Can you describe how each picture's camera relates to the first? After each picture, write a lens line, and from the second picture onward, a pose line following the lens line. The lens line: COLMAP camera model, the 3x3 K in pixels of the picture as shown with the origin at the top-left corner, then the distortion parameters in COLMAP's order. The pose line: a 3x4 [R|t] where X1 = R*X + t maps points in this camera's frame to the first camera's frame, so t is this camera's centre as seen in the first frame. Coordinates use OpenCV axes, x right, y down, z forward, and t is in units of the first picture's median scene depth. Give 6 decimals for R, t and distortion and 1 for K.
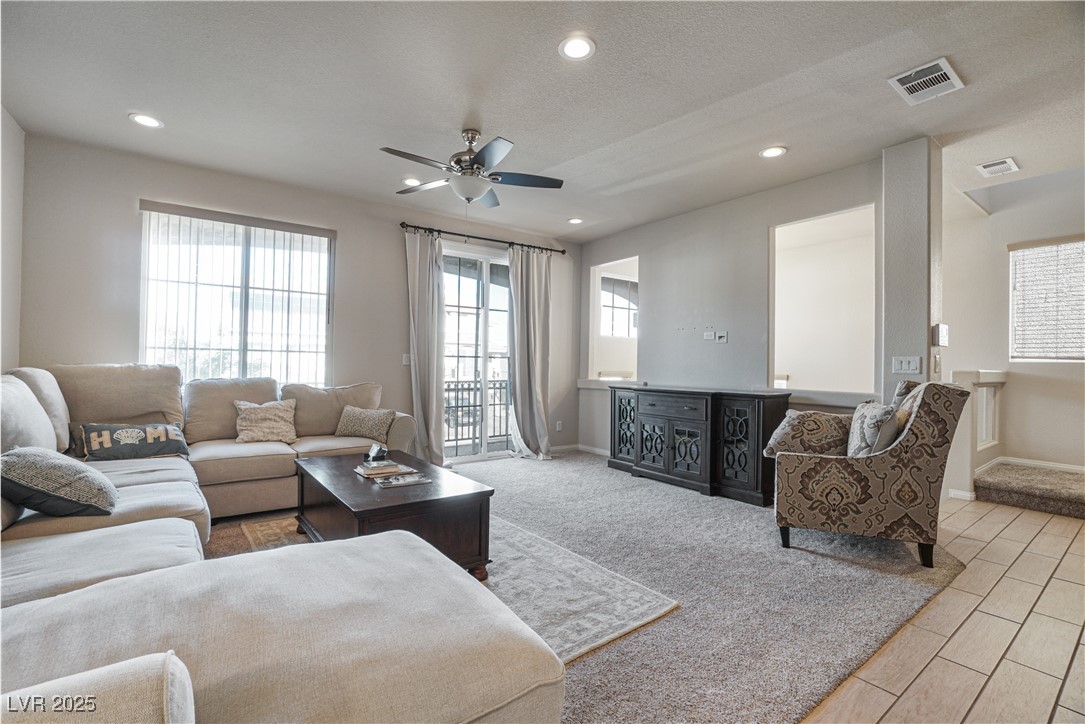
lens RADIAL K [[477.9, 0, 538.7], [0, 477.9, 360.6], [0, 0, 1]] dist [-0.040092, 0.000335]
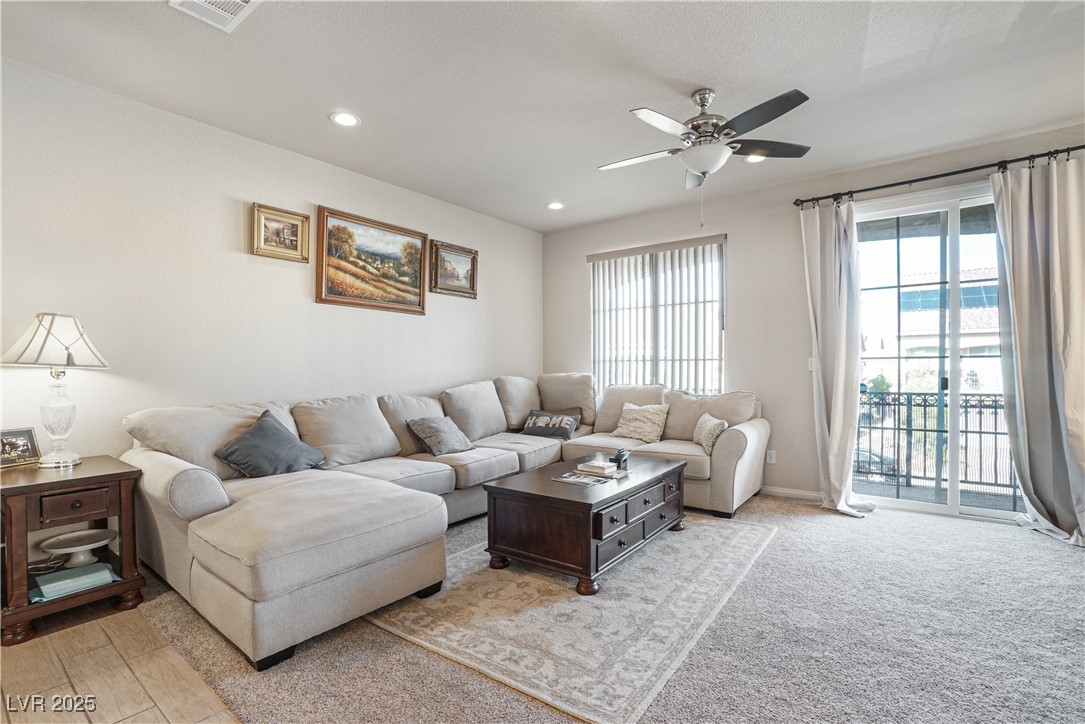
lens RADIAL K [[504.0, 0, 537.0], [0, 504.0, 370.0], [0, 0, 1]] dist [-0.057419, 0.024302]
pose [[0.285910, -0.016201, -0.958120, 0.495418], [0.018284, 0.999767, -0.011449, 0.010686], [0.958082, -0.014245, 0.286140, 0.374595]]
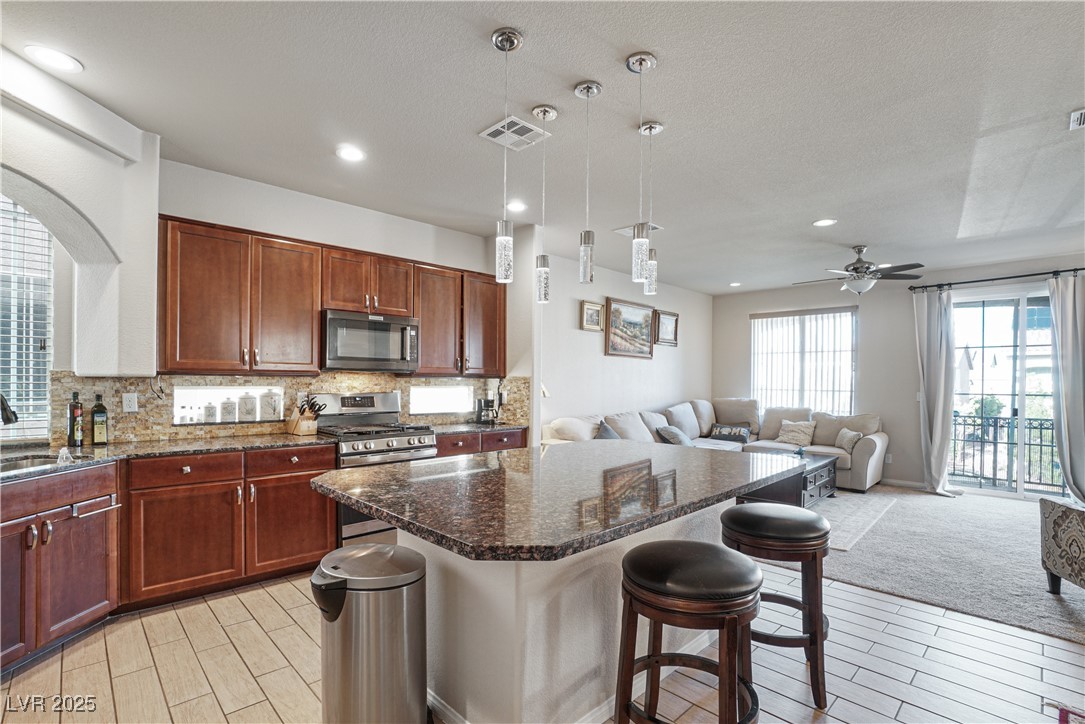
lens RADIAL K [[504.9, 0, 544.8], [0, 504.9, 382.2], [0, 0, 1]] dist [-0.074727, 0.030064]
pose [[0.151540, -0.012400, -0.988373, 0.996671], [0.001228, 0.999923, -0.012357, -0.031428], [0.988450, 0.000659, 0.151543, -0.167836]]
